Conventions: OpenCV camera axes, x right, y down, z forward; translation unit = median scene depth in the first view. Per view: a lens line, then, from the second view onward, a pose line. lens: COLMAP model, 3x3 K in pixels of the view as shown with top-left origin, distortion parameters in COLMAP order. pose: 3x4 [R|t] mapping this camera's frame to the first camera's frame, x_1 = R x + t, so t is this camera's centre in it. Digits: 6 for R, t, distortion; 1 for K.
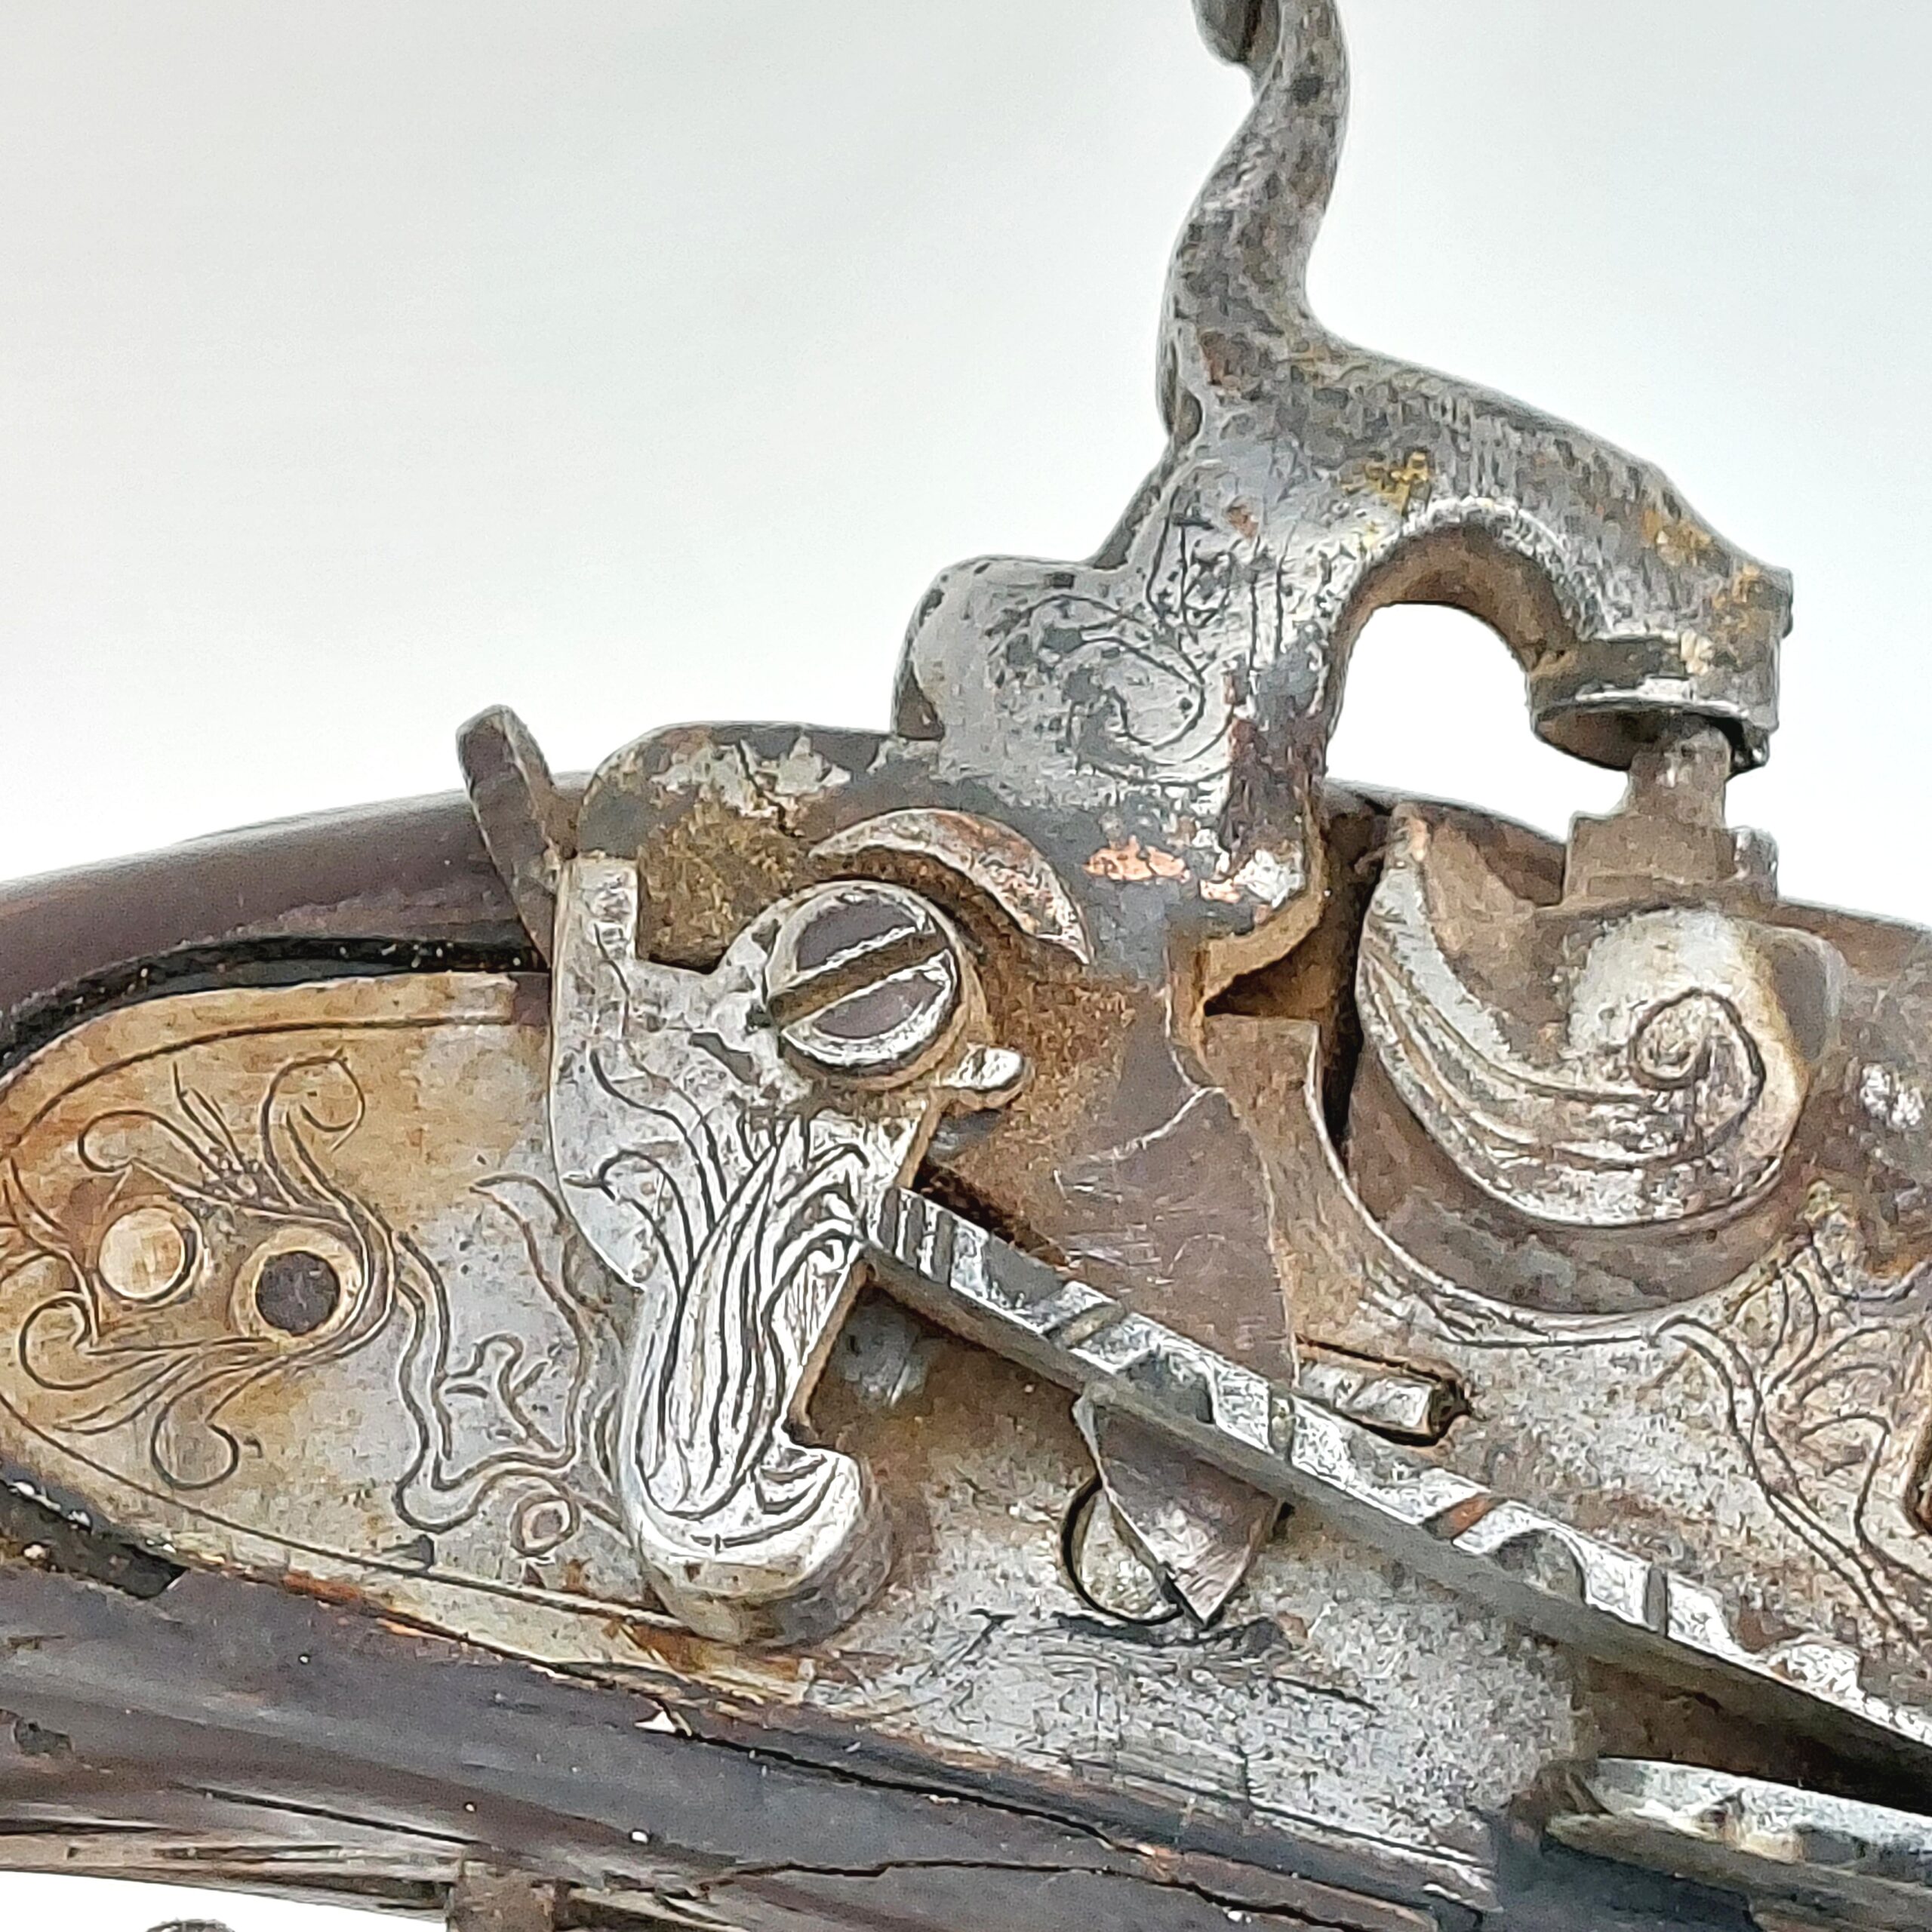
lens RADIAL K [[7514.2, 0, 975.6], [0, 7514.2, 967.8], [0, 0, 1]] dist [0.503292, -3.236599]
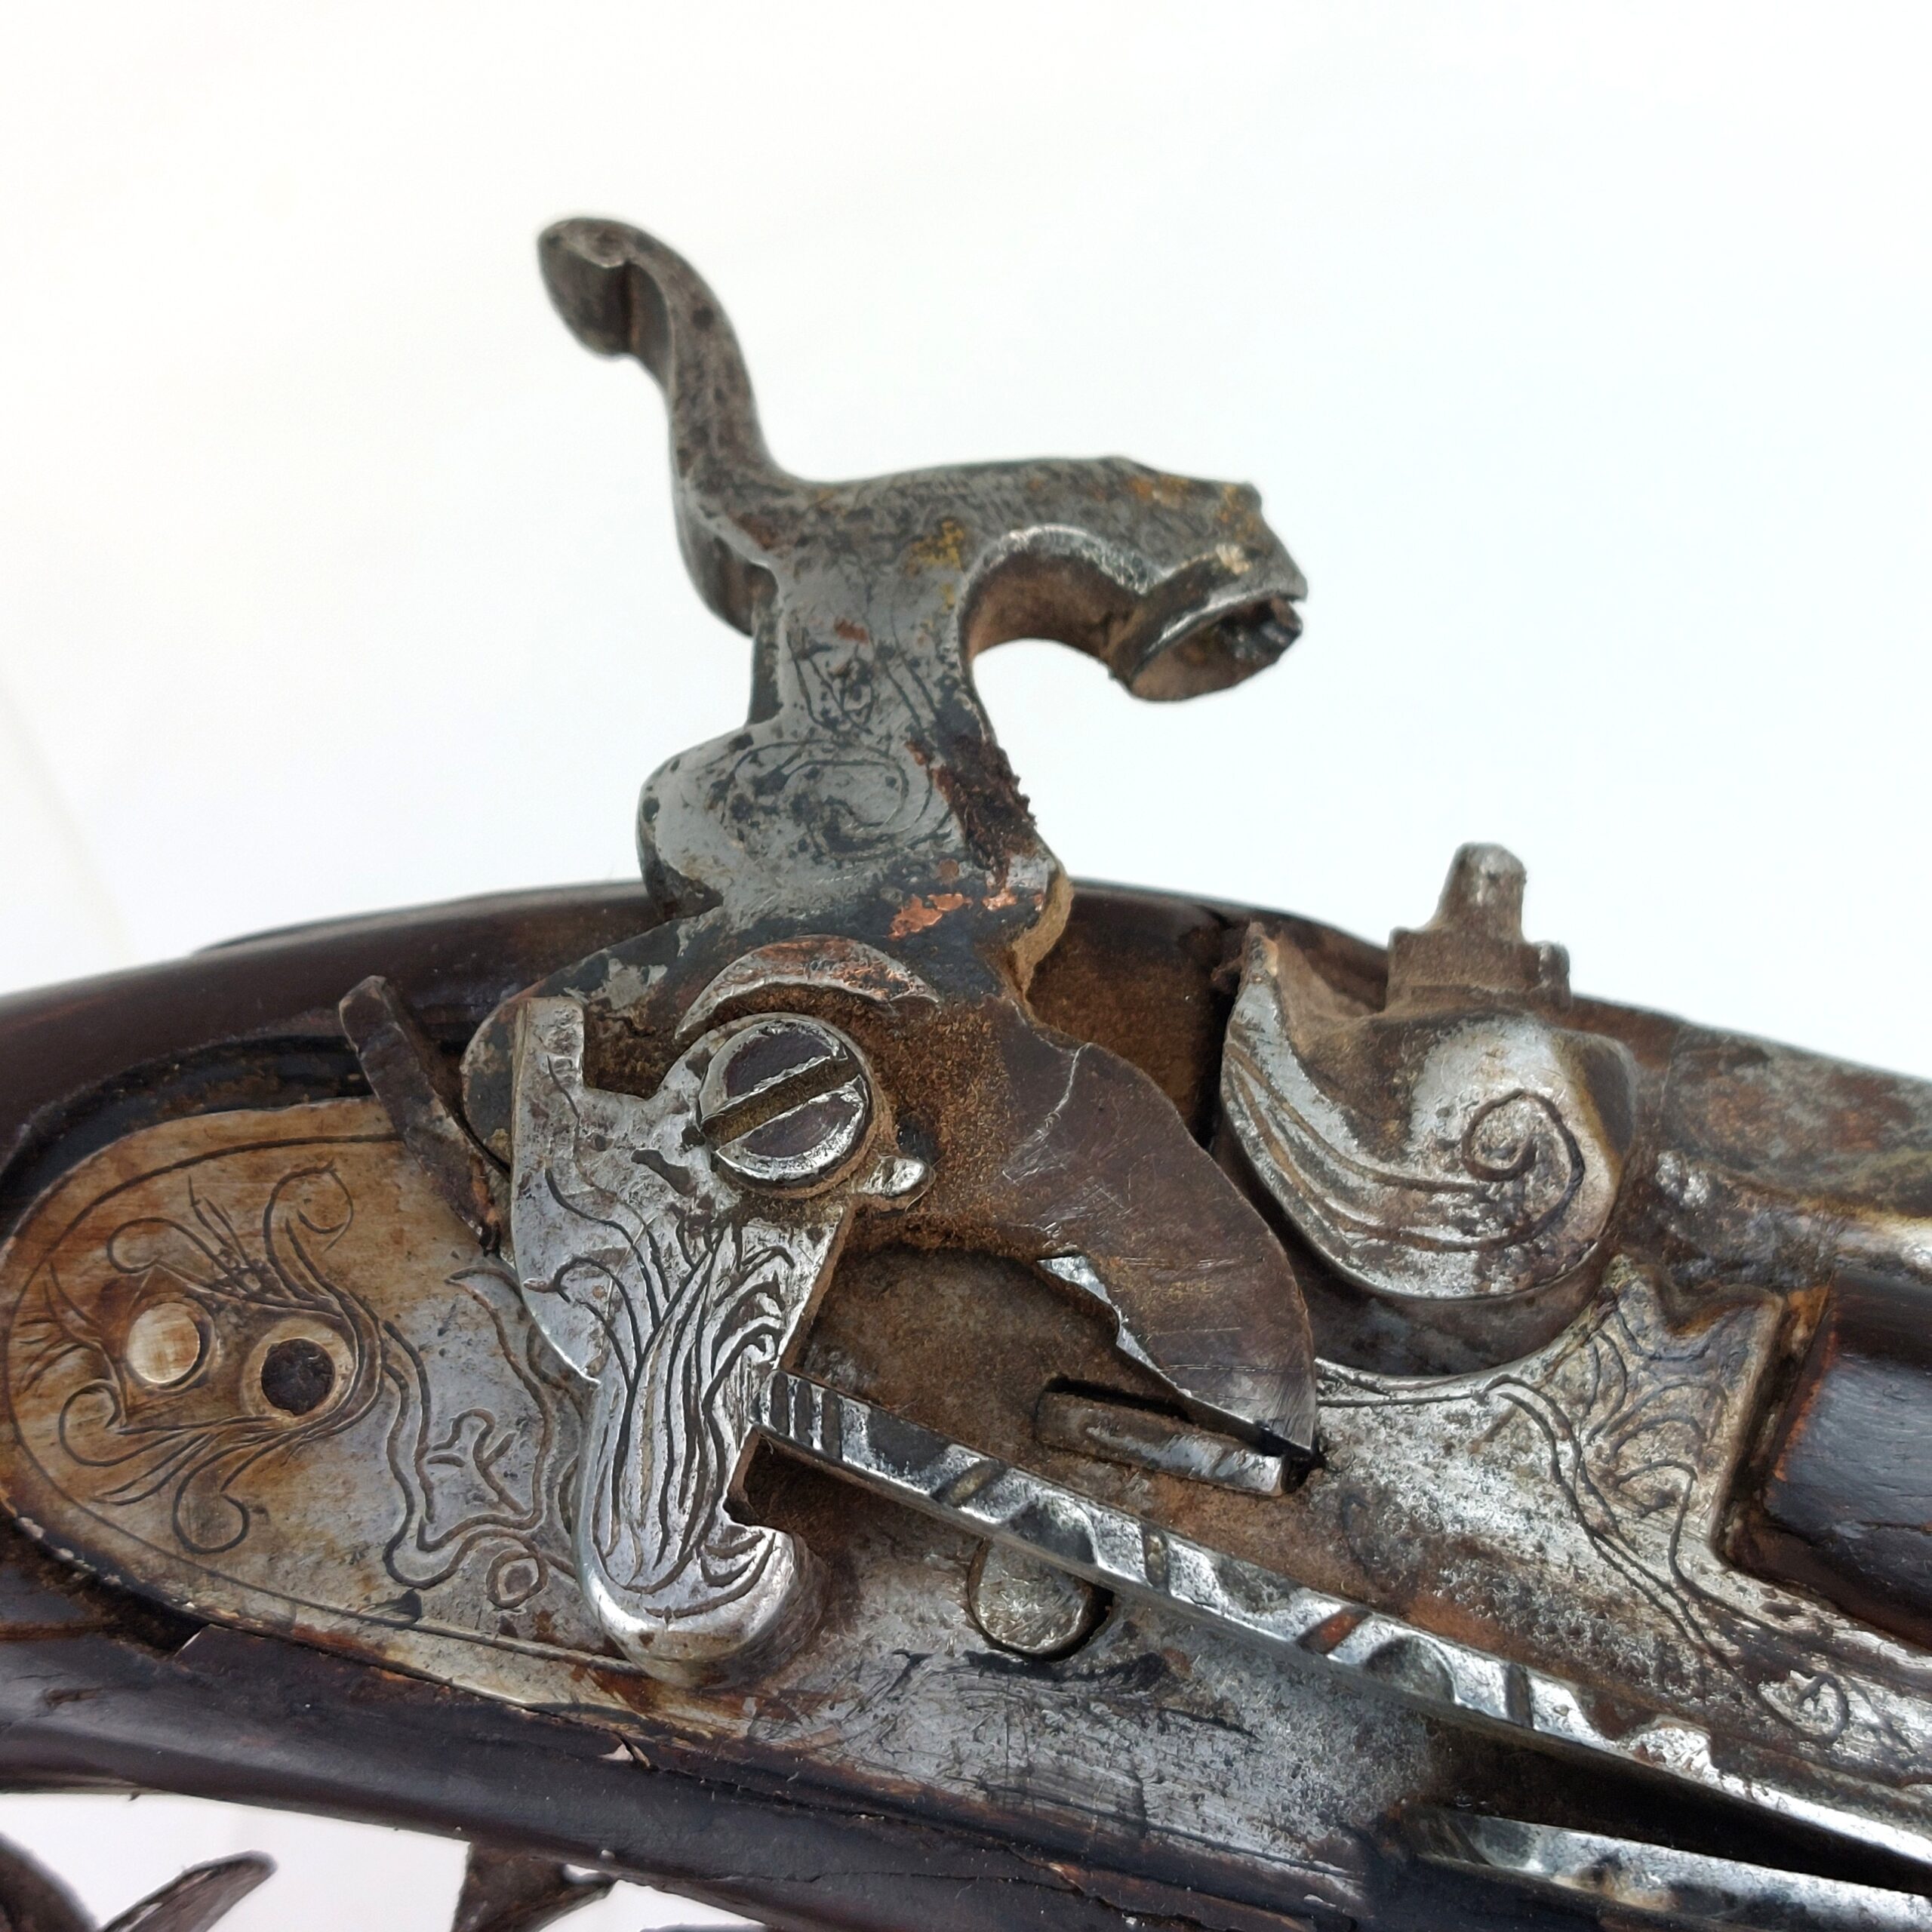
lens RADIAL K [[3865.9, 0, 966.0], [0, 3865.9, 966.0], [0, 0, 1]] dist [0.411329, -2.794221]
pose [[0.998466, -0.026900, 0.048395, -0.015362], [0.026147, 0.999528, 0.016134, -0.027772], [-0.048806, -0.014844, 0.998698, 0.411455]]
